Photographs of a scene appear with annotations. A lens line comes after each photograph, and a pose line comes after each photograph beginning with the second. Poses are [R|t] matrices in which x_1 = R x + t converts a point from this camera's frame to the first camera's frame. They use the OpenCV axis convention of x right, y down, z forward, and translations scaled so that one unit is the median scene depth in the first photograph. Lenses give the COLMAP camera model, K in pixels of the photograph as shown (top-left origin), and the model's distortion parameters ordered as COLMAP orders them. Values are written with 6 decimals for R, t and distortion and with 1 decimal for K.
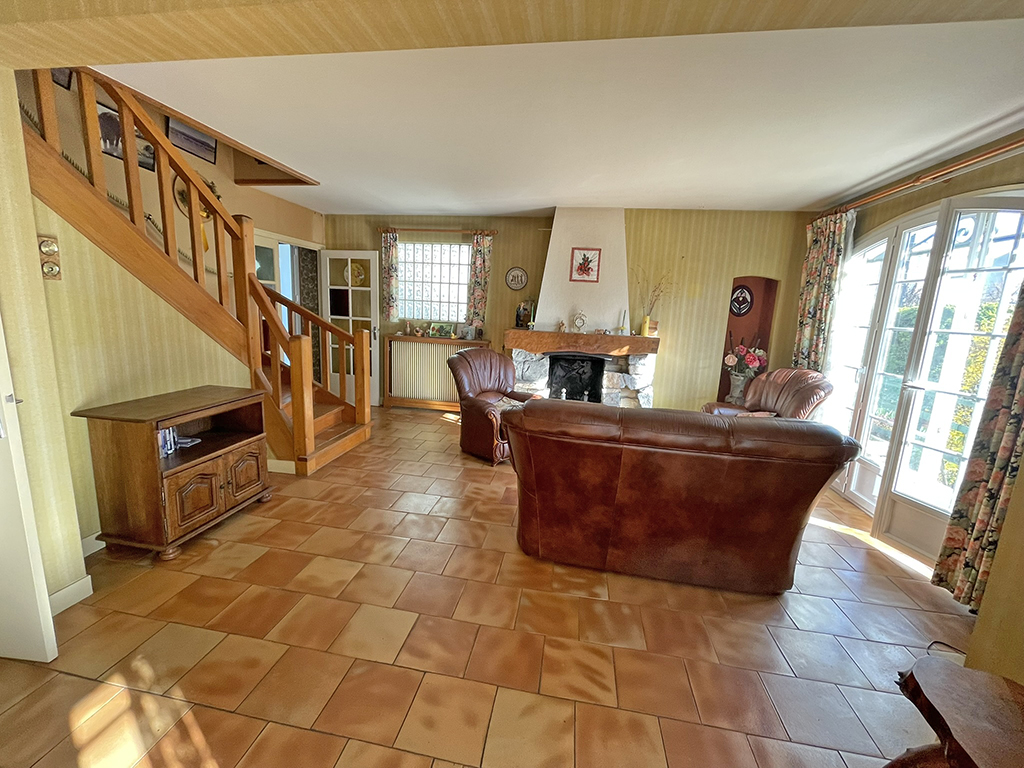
lens RADIAL K [[415.3, 0, 509.5], [0, 415.3, 381.5], [0, 0, 1]] dist [-0.002428, 0.000190]
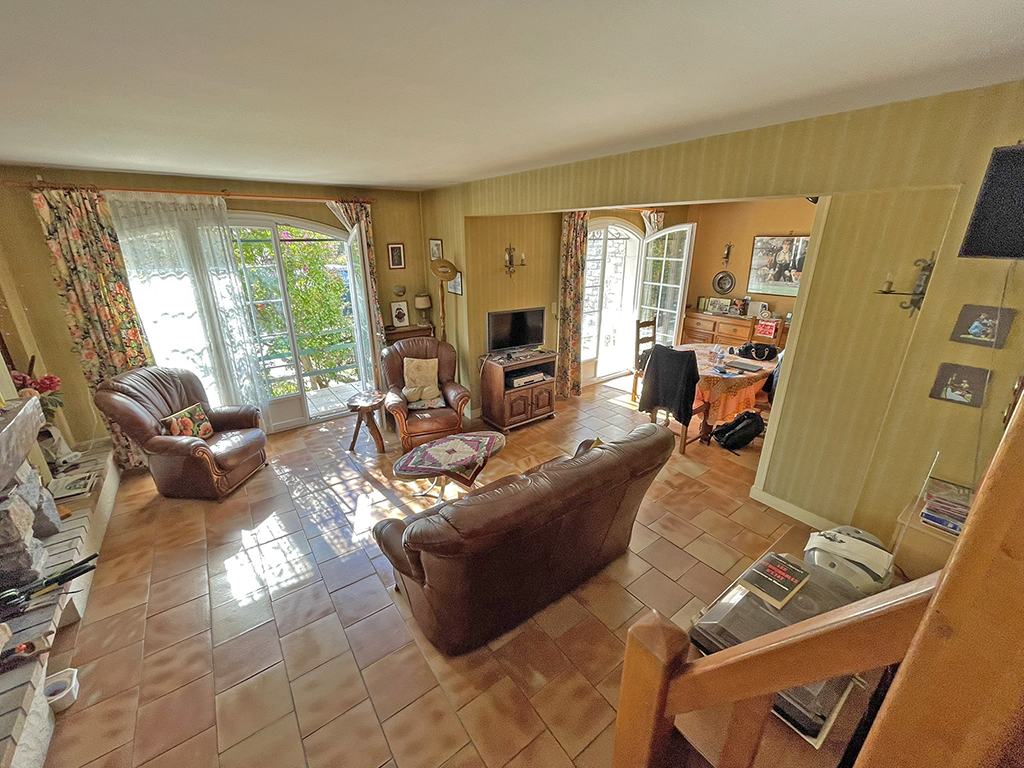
lens RADIAL K [[412.6, 0, 510.1], [0, 412.6, 383.0], [0, 0, 1]] dist [0.001254, -0.000211]
pose [[-0.721055, -0.278148, 0.634598, -0.588082], [0.088004, 0.871703, 0.482067, -0.446265], [-0.687267, 0.403444, -0.604068, 1.231952]]
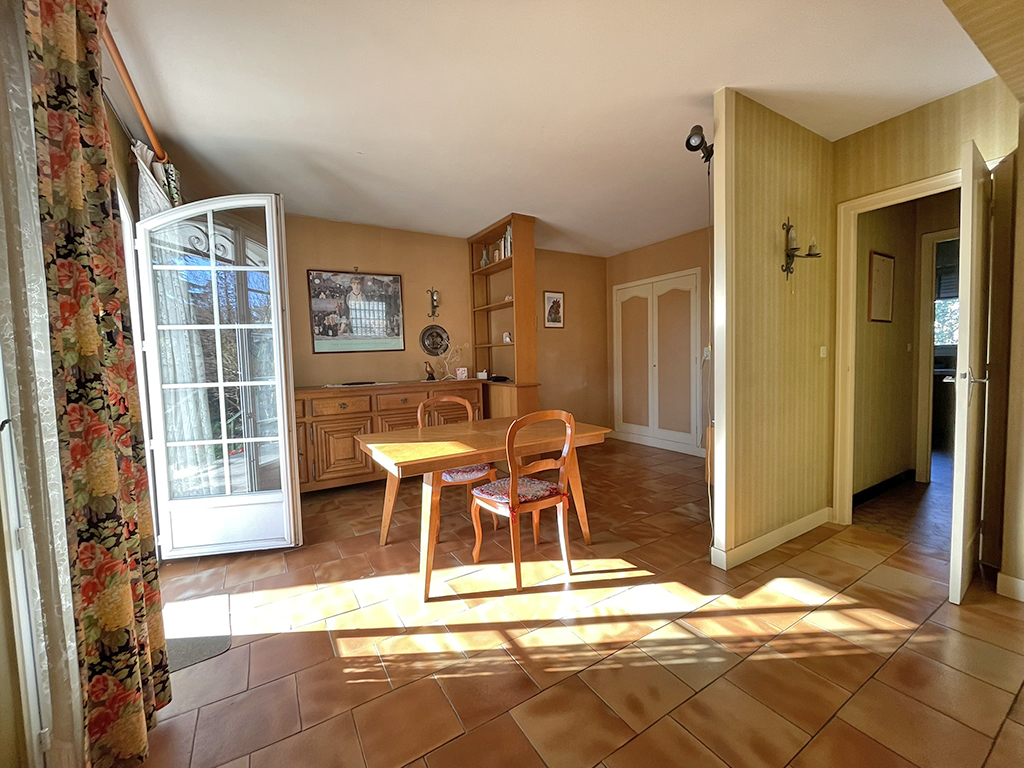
lens RADIAL K [[415.3, 0, 509.5], [0, 415.3, 381.5], [0, 0, 1]] dist [-0.002428, 0.000190]
pose [[-0.754047, 0.010035, -0.656744, 0.308826], [-0.123256, 0.979958, 0.156492, 0.013082], [0.645152, 0.198950, -0.737698, 0.482363]]
